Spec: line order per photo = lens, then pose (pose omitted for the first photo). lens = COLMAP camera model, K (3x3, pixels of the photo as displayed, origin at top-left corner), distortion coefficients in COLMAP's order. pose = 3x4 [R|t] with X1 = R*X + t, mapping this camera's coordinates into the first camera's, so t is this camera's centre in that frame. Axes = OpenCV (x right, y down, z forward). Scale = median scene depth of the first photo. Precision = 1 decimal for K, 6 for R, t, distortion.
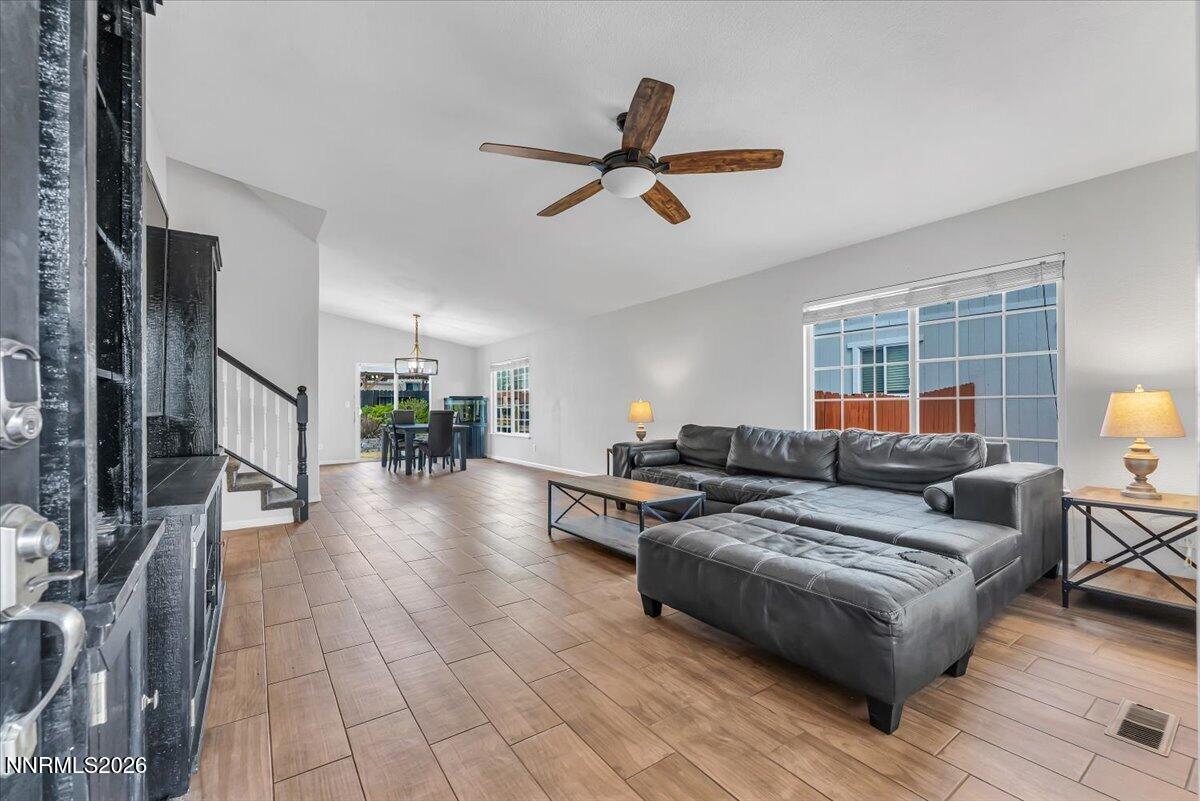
lens RADIAL K [[488.8, 0, 598.6], [0, 488.8, 405.5], [0, 0, 1]] dist [-0.007402, 0.000476]
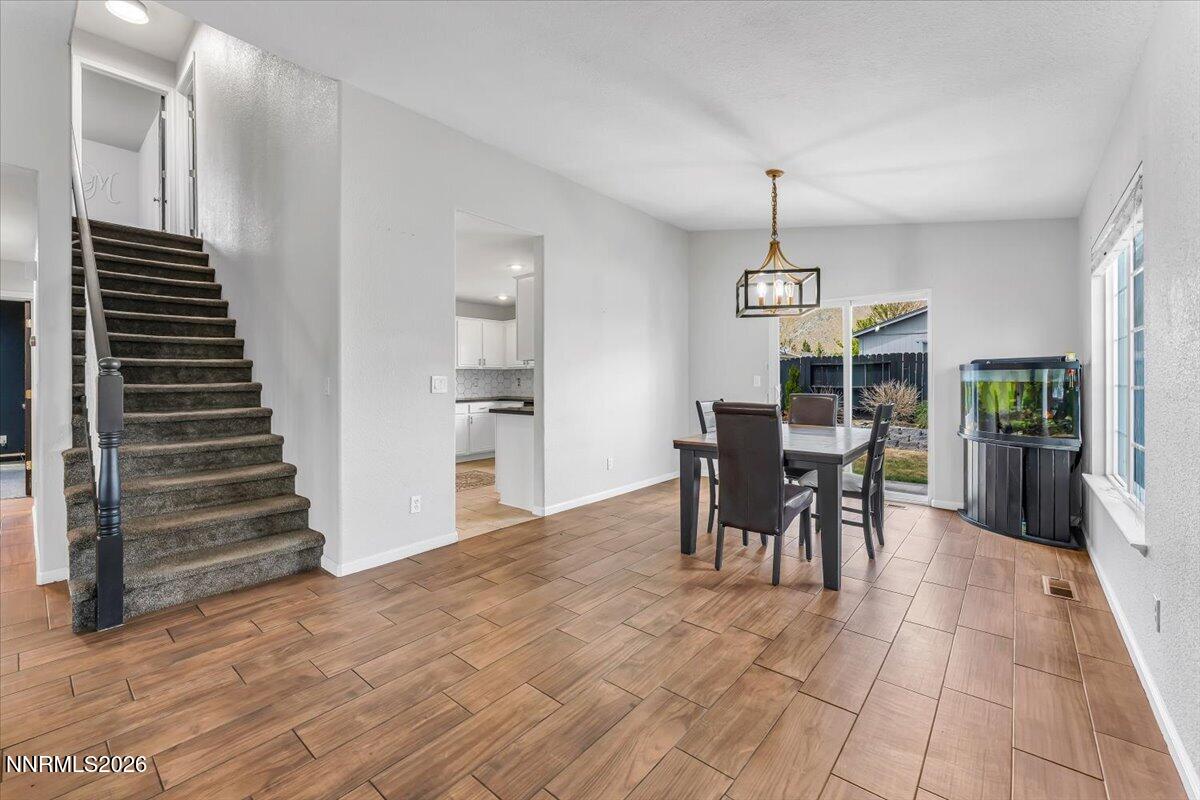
lens RADIAL K [[488.8, 0, 578.4], [0, 488.8, 379.3], [0, 0, 1]] dist [-0.007402, 0.000476]
pose [[0.242680, 0.000879, -0.970106, -0.005517], [0.006409, 0.999976, 0.002510, -0.007445], [0.970085, -0.006826, 0.242669, 0.685868]]
